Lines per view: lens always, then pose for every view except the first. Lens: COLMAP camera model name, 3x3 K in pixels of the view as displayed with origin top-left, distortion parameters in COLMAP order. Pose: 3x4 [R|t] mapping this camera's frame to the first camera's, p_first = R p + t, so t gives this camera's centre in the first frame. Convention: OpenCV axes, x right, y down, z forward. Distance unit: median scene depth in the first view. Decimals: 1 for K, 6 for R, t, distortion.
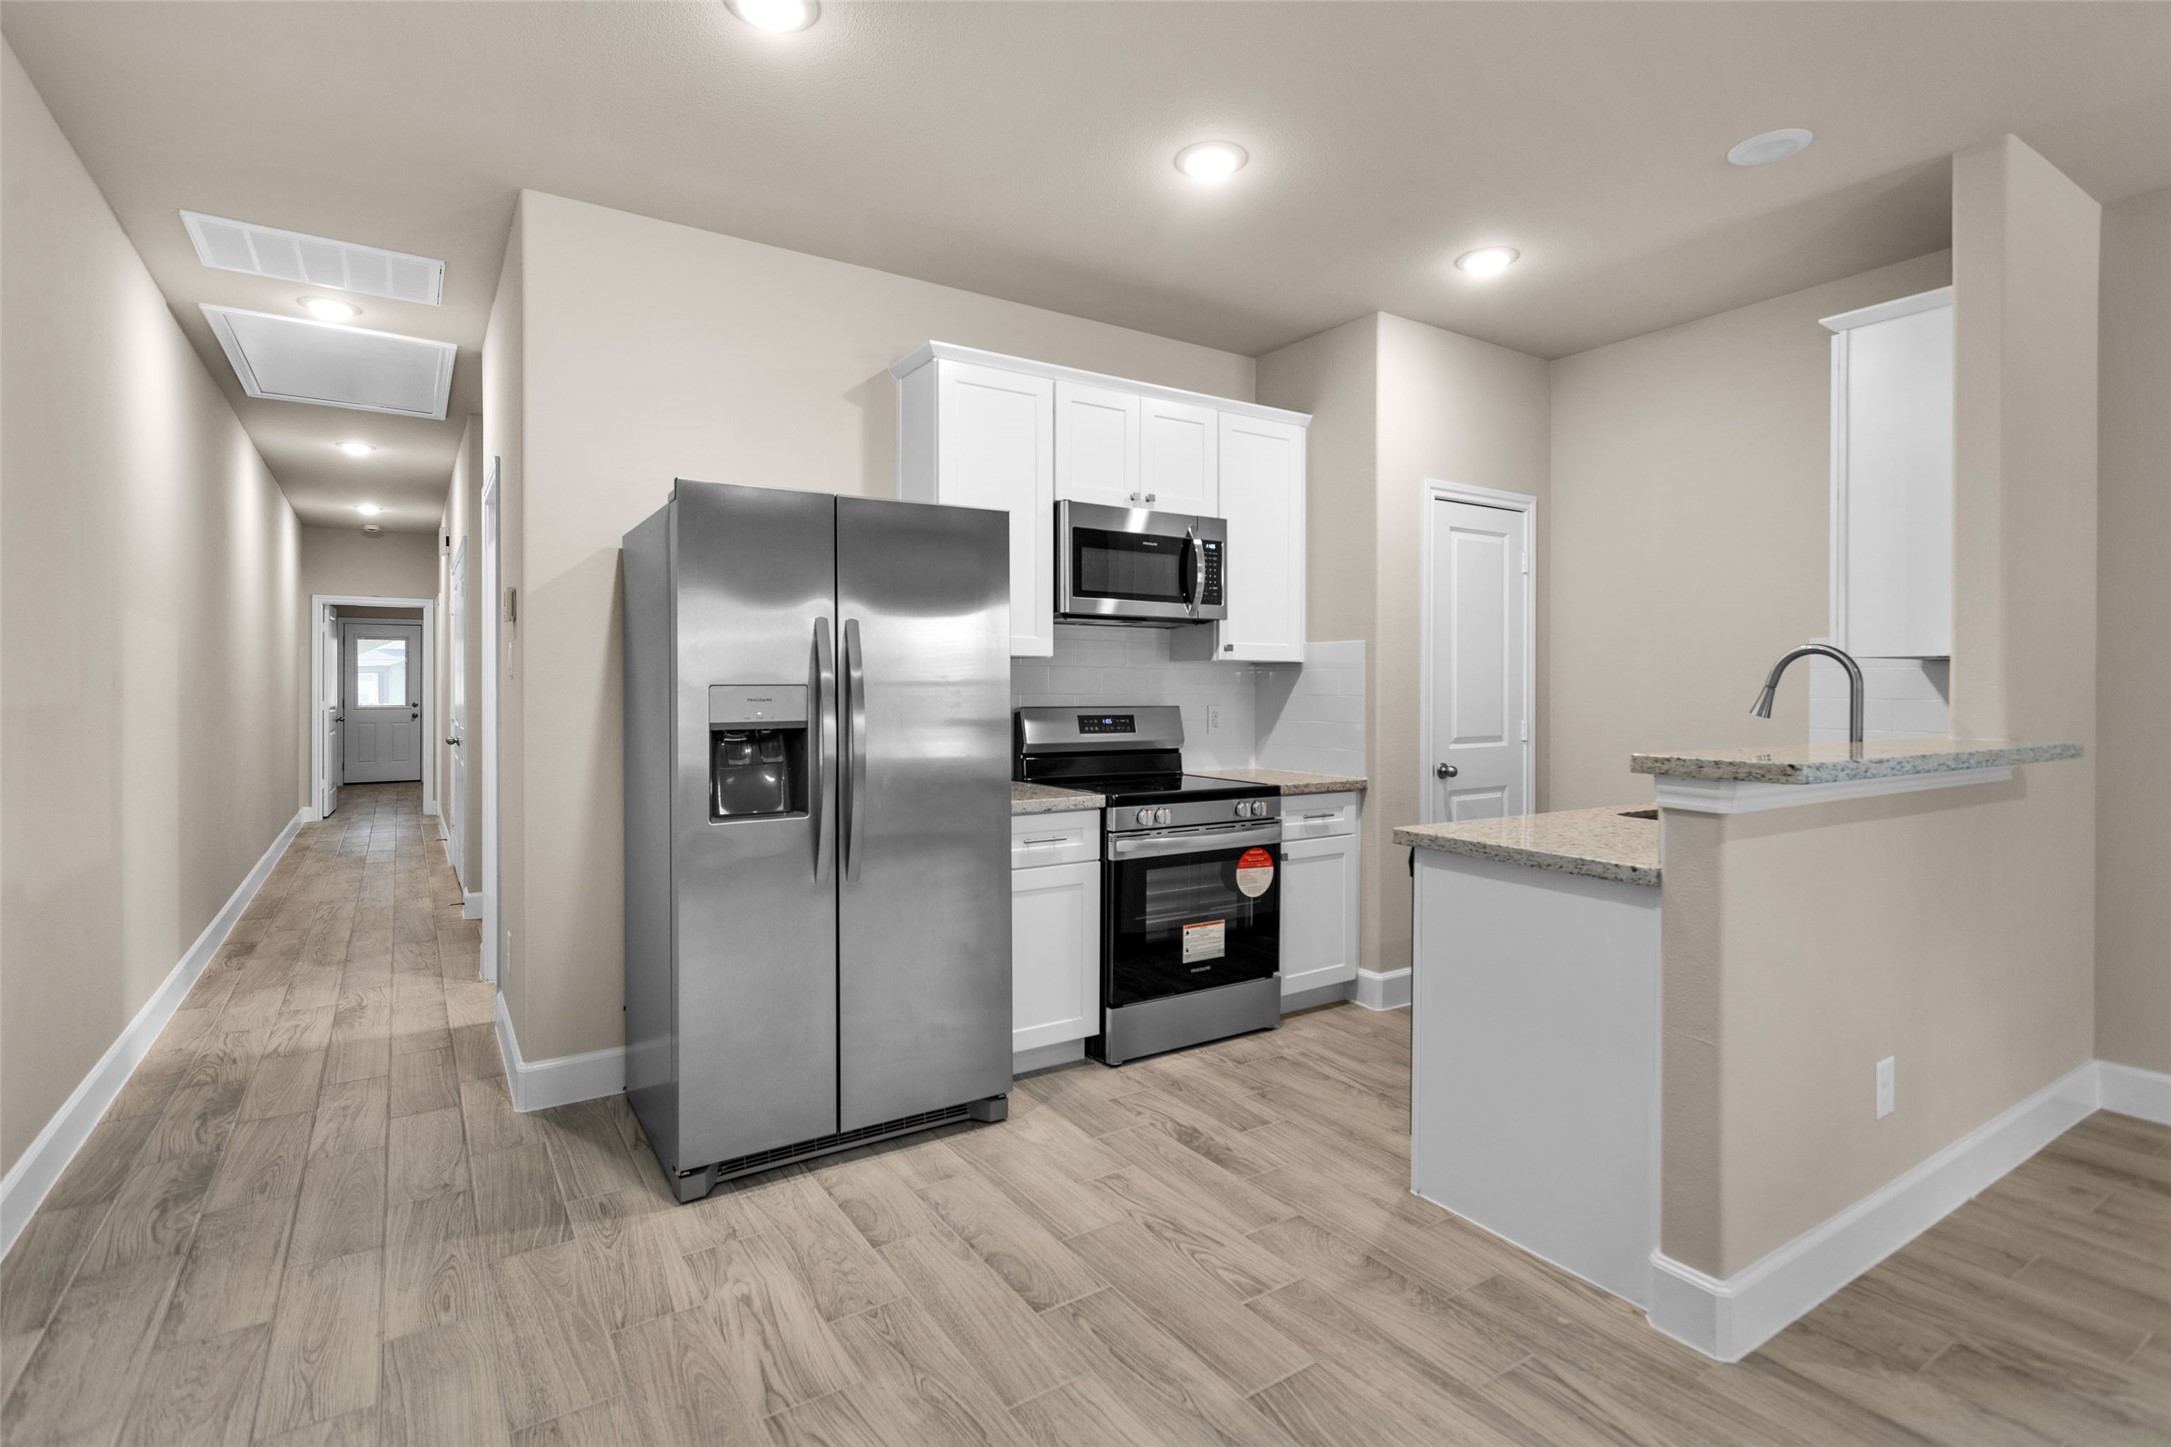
lens RADIAL K [[1053.7, 0, 1082.4], [0, 1053.7, 692.3], [0, 0, 1]] dist [0.007551, 0.000562]
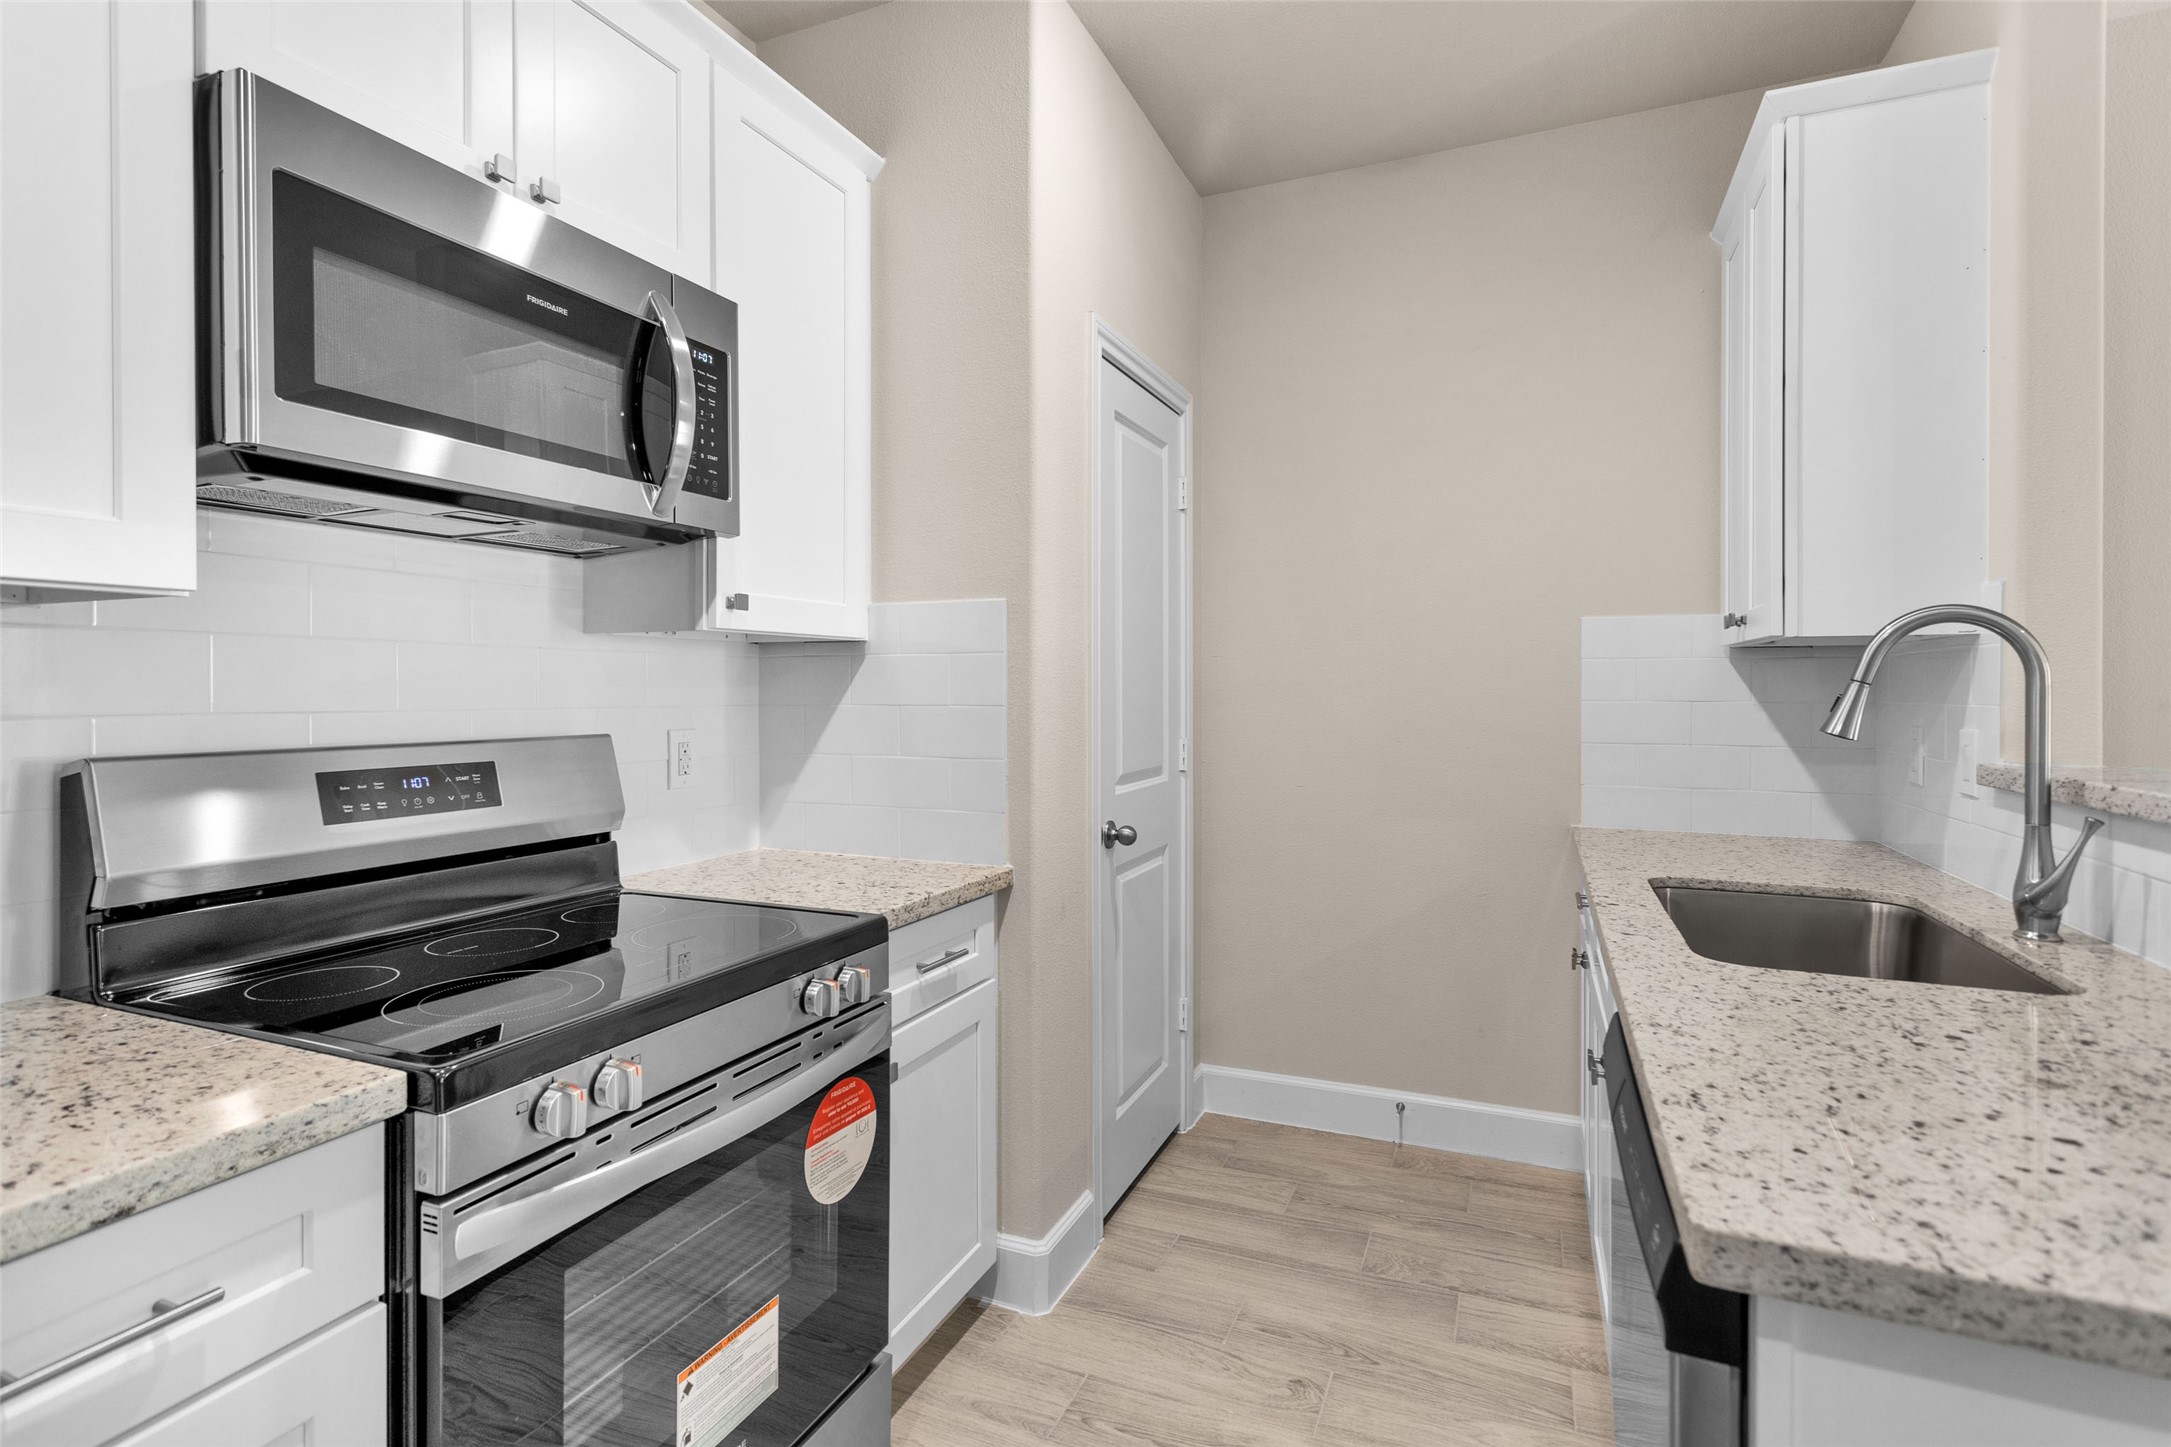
lens RADIAL K [[1053.7, 0, 1082.4], [0, 1053.7, 692.3], [0, 0, 1]] dist [0.007551, 0.000562]
pose [[0.833510, -0.006358, 0.552468, 0.014851], [0.008239, 0.999966, -0.000922, -0.002748], [-0.552443, 0.005321, 0.833534, 0.592564]]
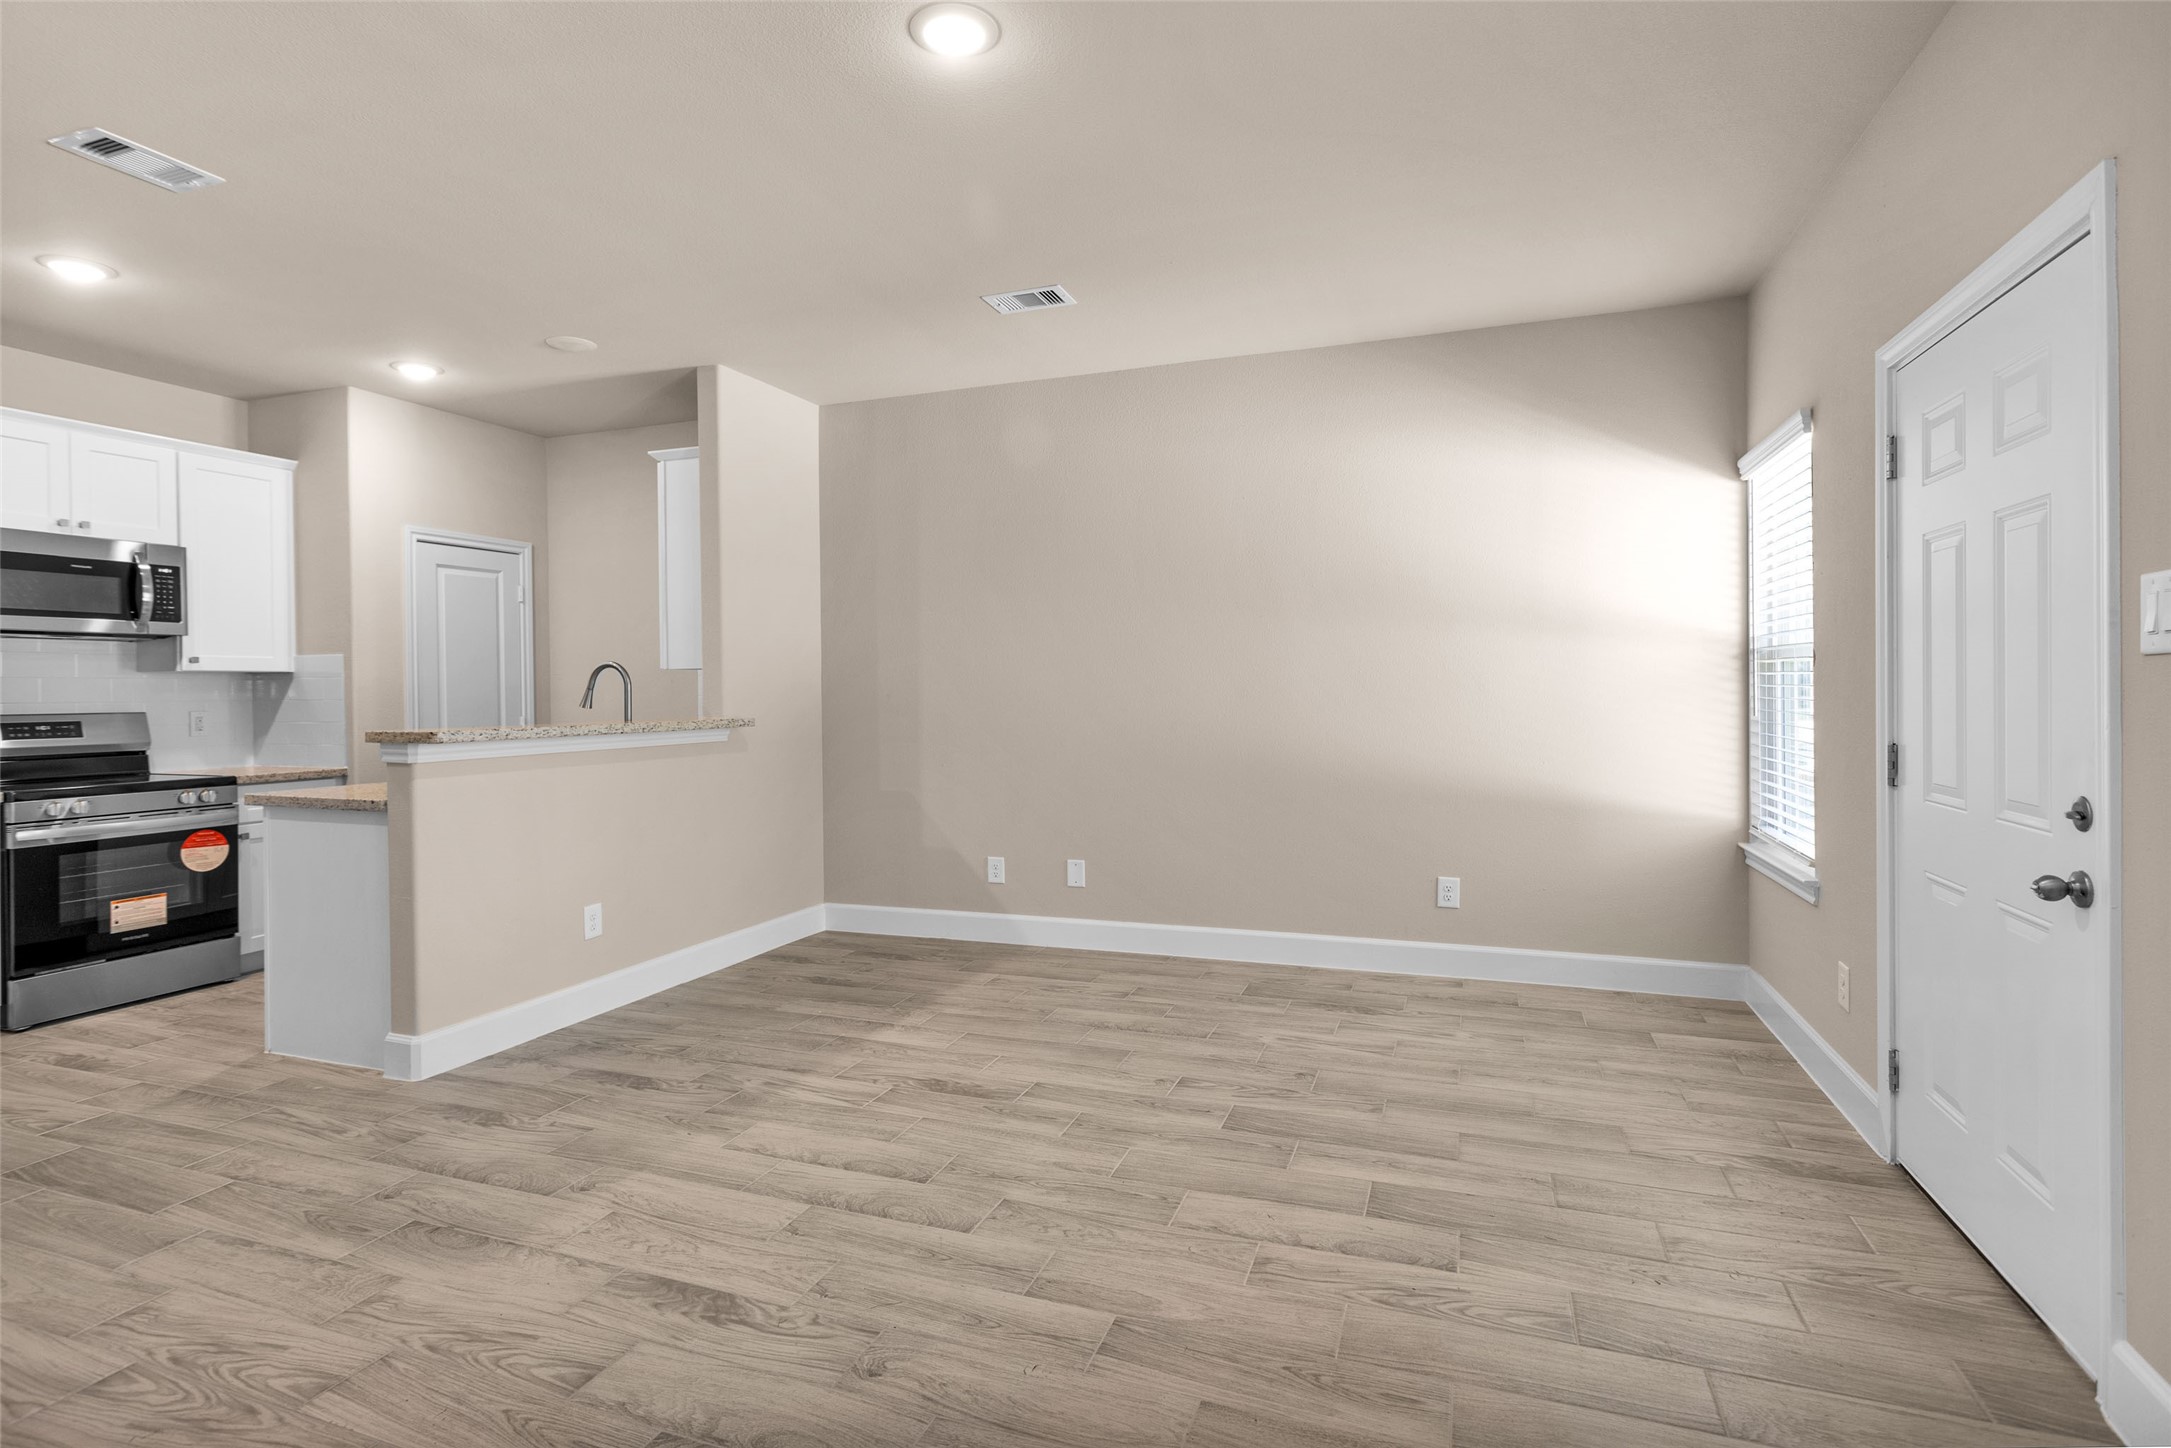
lens RADIAL K [[1080.5, 0, 1170.9], [0, 1080.5, 701.7], [0, 0, 1]] dist [-0.001032, 0.000598]
pose [[0.790546, -0.018964, 0.612109, 0.277236], [0.017023, 0.999815, 0.008991, 0.011207], [-0.612166, 0.003312, 0.790723, -0.612933]]
